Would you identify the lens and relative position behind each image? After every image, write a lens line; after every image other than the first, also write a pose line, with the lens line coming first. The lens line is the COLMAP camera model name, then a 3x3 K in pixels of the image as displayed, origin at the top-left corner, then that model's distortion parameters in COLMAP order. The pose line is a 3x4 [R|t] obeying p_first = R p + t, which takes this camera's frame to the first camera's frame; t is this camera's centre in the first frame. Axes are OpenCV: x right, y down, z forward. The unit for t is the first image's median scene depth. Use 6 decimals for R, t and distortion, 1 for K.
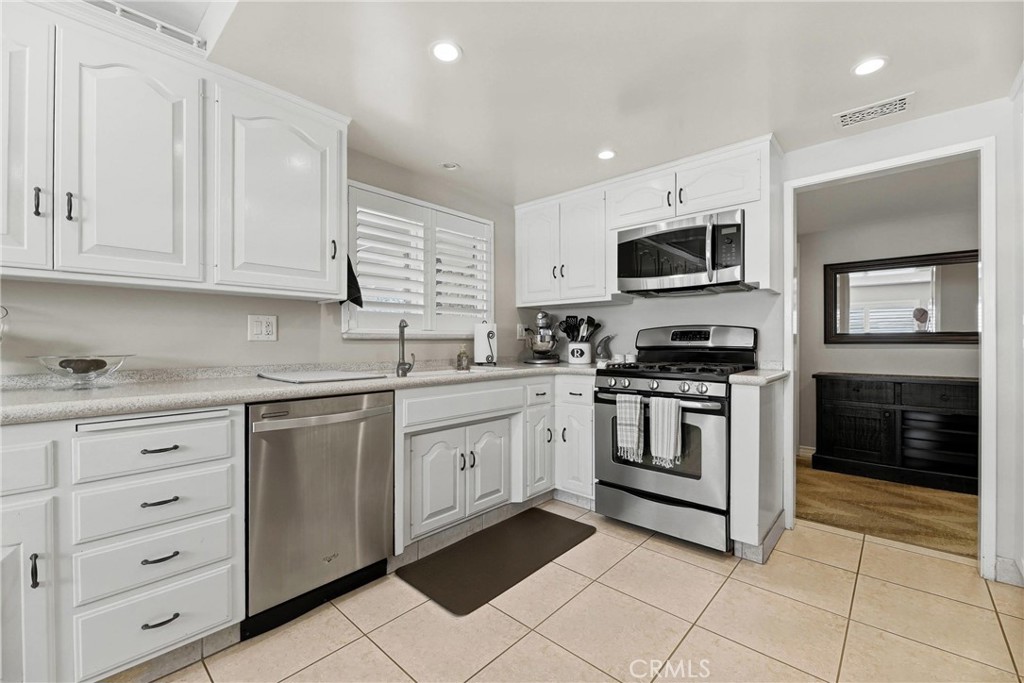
lens RADIAL K [[412.5, 0, 510.7], [0, 412.5, 344.7], [0, 0, 1]] dist [-0.007780, -0.000255]
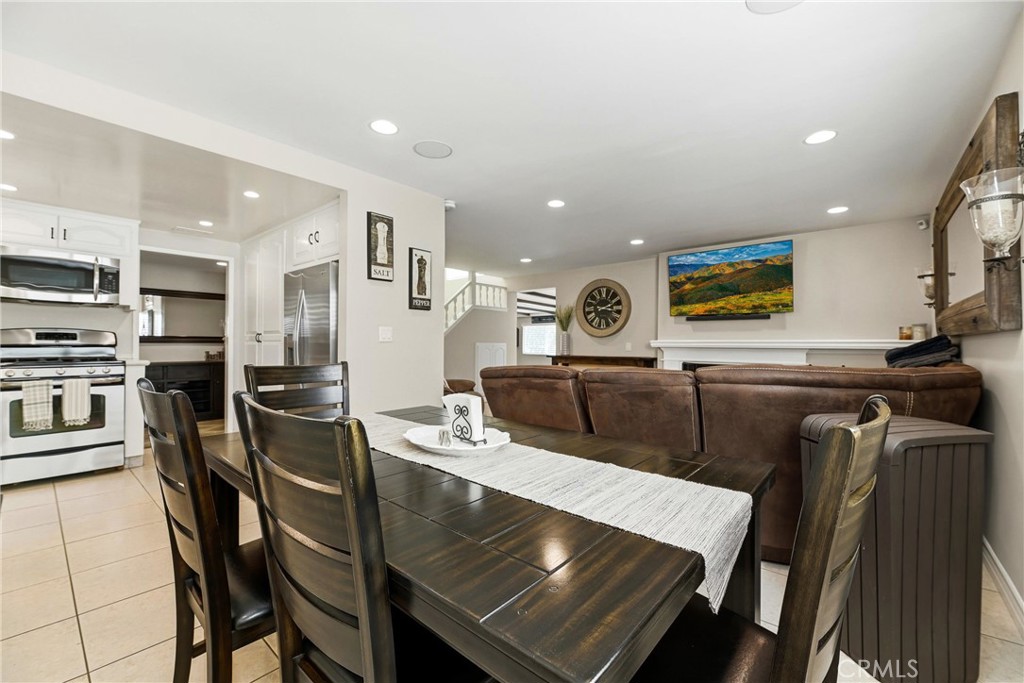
lens RADIAL K [[412.5, 0, 516.2], [0, 412.5, 345.2], [0, 0, 1]] dist [-0.007780, -0.000255]
pose [[-0.012789, -0.005553, 0.999903, -1.044158], [-0.001872, 0.999983, 0.005530, -0.003281], [-0.999916, -0.001801, -0.012799, -0.524962]]
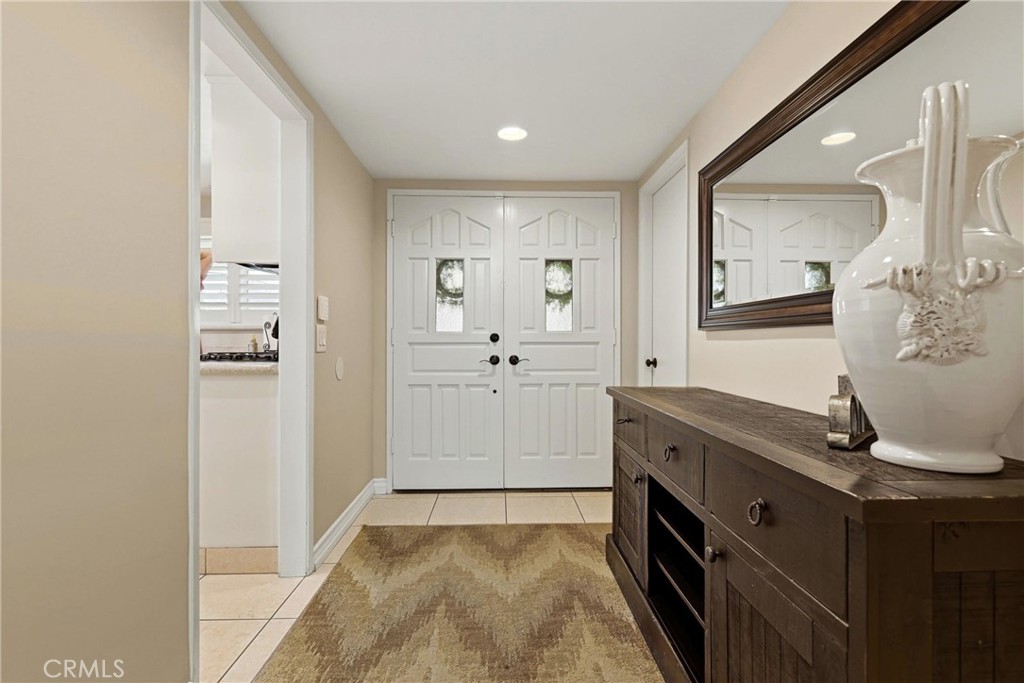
lens RADIAL K [[458.4, 0, 511.4], [0, 458.4, 339.5], [0, 0, 1]] dist [0.004314, 0.000144]
pose [[0.710181, 0.003043, -0.704012, 1.673204], [-0.007236, 0.999969, -0.002977, 0.016231], [0.703982, 0.007209, 0.710182, 0.731096]]
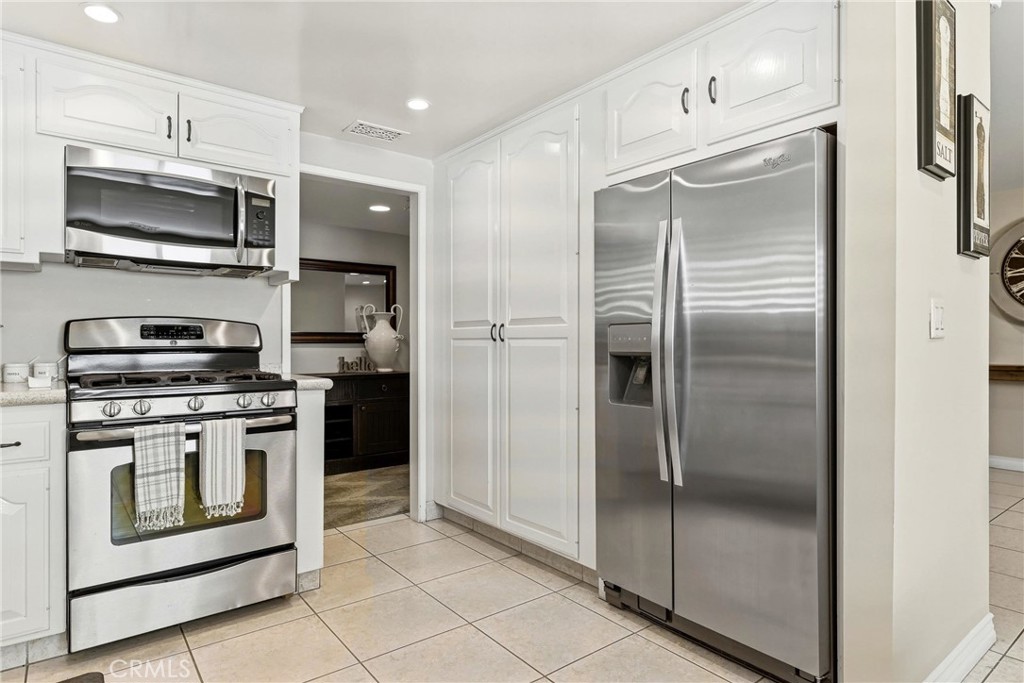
lens RADIAL K [[567.6, 0, 512.1], [0, 567.6, 343.4], [0, 0, 1]] dist [0.004808, 0.001166]
pose [[0.186511, -0.004476, 0.982443, -0.466422], [0.003328, 0.999987, 0.003924, -0.004524], [-0.982447, 0.002538, 0.186524, 0.306474]]
